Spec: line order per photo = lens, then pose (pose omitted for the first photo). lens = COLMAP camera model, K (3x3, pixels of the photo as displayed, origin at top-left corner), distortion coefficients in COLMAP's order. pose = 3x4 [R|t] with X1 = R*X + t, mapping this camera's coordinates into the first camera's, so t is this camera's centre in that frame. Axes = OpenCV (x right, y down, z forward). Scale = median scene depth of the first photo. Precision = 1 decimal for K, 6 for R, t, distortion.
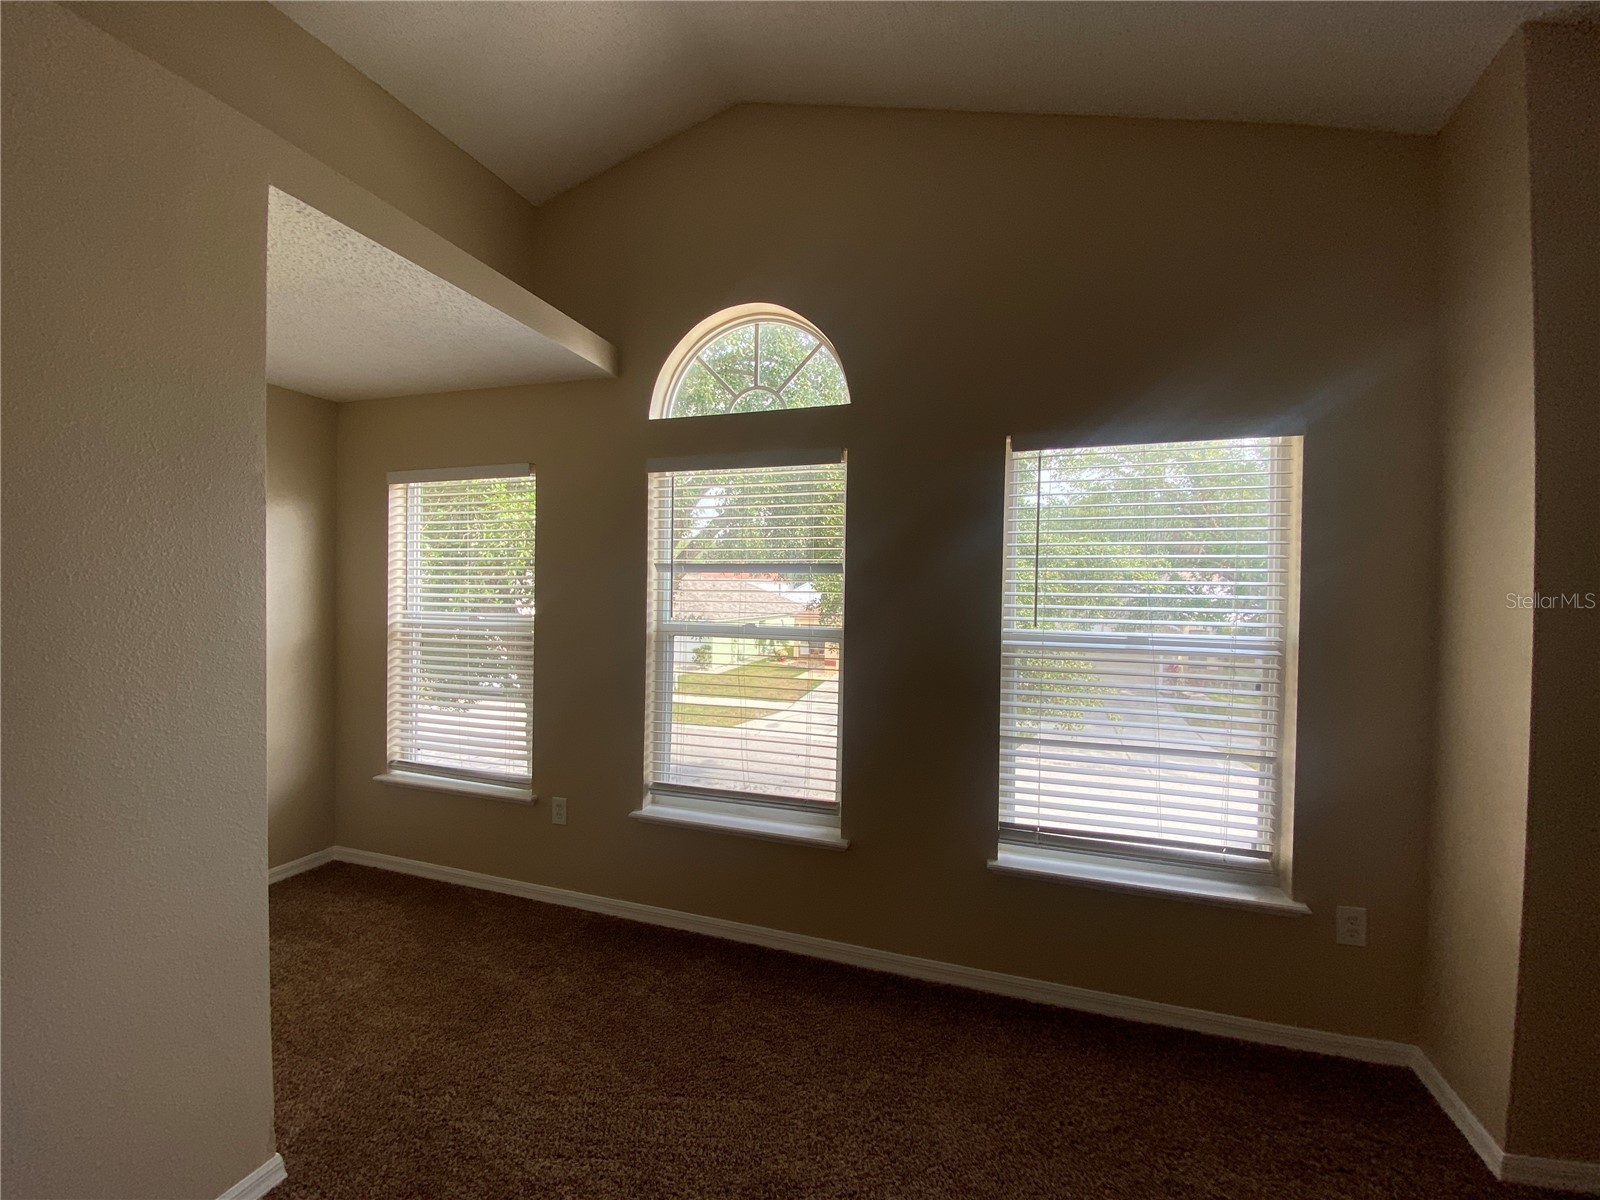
lens RADIAL K [[665.2, 0, 770.1], [0, 665.2, 599.5], [0, 0, 1]] dist [0.025335, -0.021483]
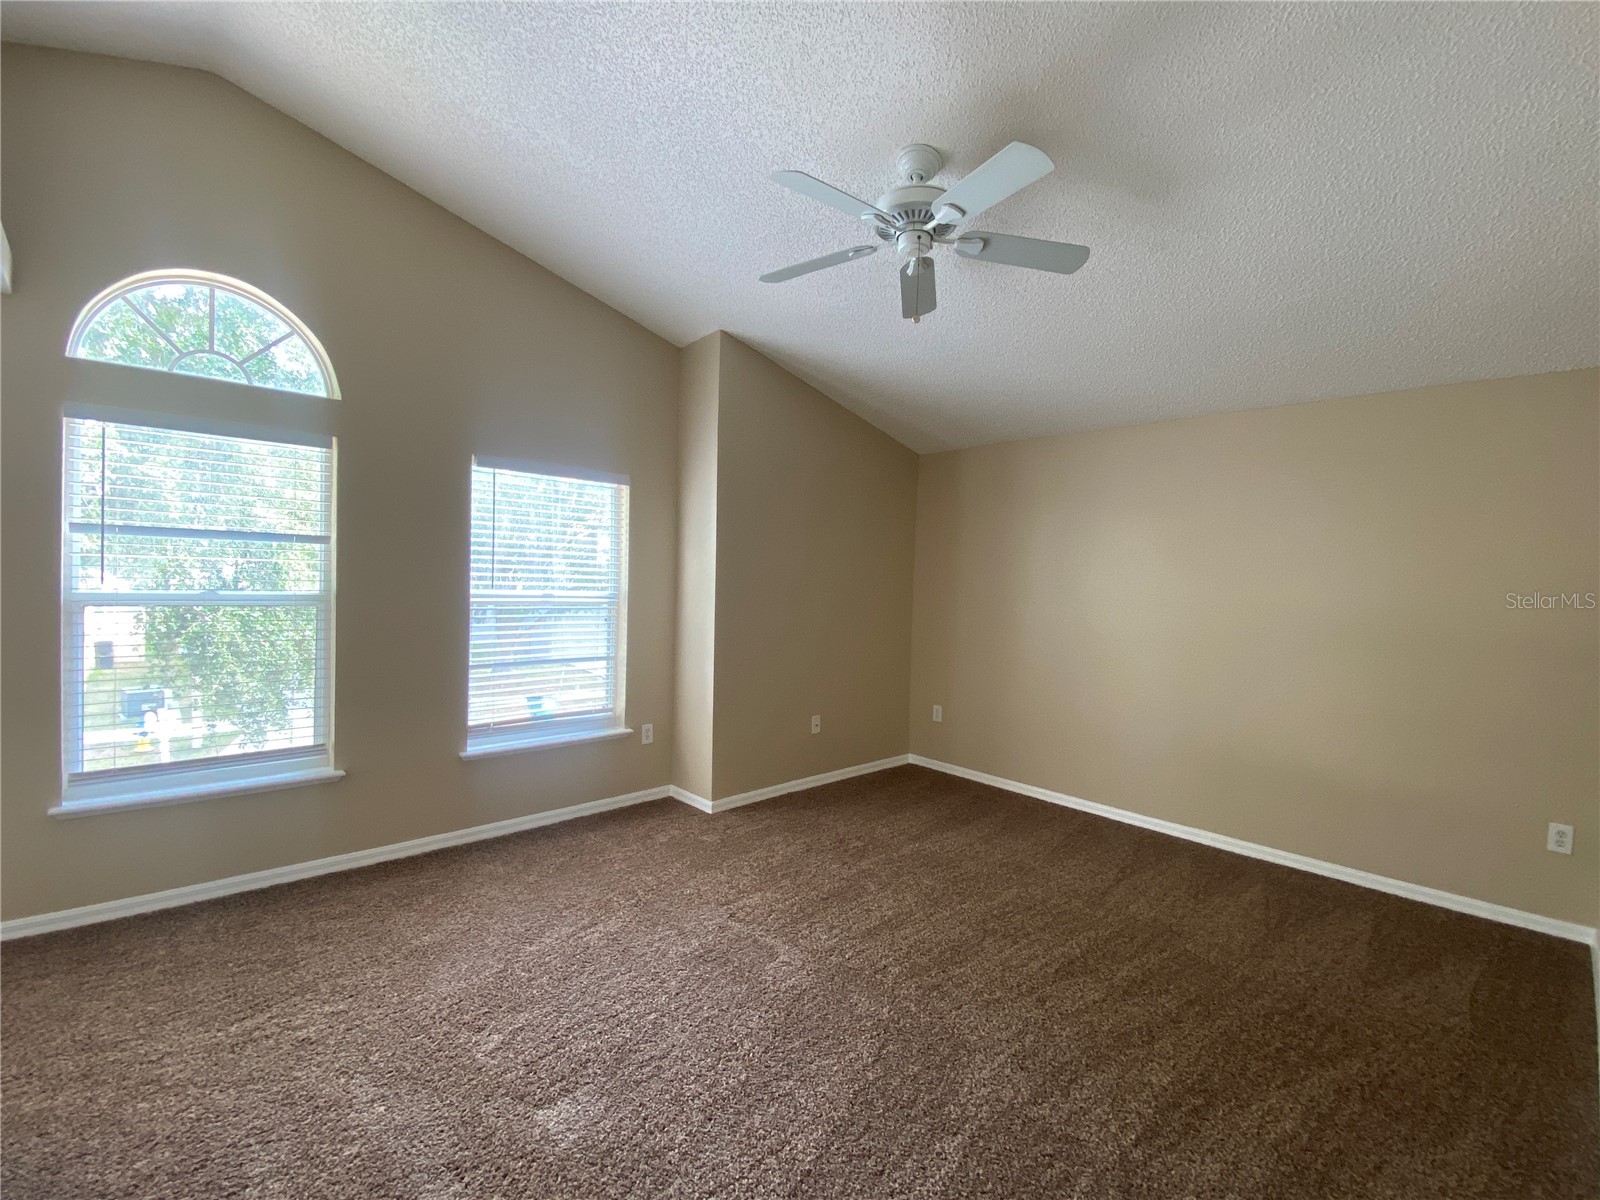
lens RADIAL K [[698.6, 0, 800.0], [0, 698.6, 600.0], [0, 0, 1]] dist [0.000957, 0.000075]
pose [[0.470439, -0.026976, 0.882020, -0.617162], [-0.009673, 0.999315, 0.035722, 0.005359], [-0.882380, -0.025337, 0.469856, -0.311688]]
